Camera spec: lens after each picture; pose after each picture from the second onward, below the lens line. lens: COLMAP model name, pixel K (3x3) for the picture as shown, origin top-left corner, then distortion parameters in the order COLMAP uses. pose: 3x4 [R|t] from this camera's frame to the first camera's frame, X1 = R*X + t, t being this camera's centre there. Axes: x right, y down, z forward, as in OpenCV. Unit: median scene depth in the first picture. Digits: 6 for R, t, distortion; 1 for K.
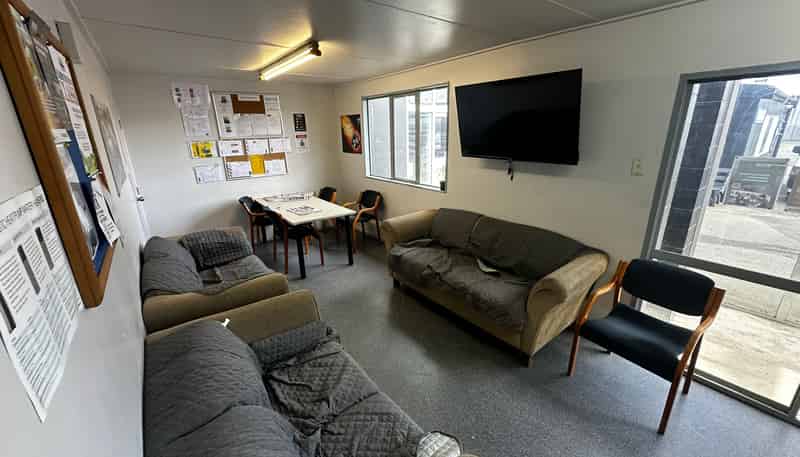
lens RADIAL K [[314.2, 0, 388.8], [0, 314.2, 225.7], [0, 0, 1]] dist [-0.000055, -0.000011]
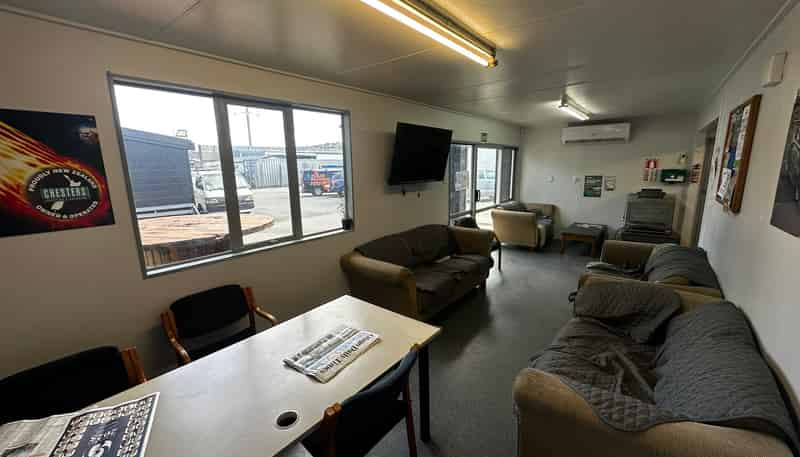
lens RADIAL K [[314.2, 0, 388.8], [0, 314.2, 225.7], [0, 0, 1]] dist [-0.000055, -0.000011]
pose [[-0.206549, -0.154538, 0.966155, -0.610202], [0.318910, 0.922891, 0.215796, -0.244910], [-0.925005, 0.352689, -0.141339, 0.913397]]
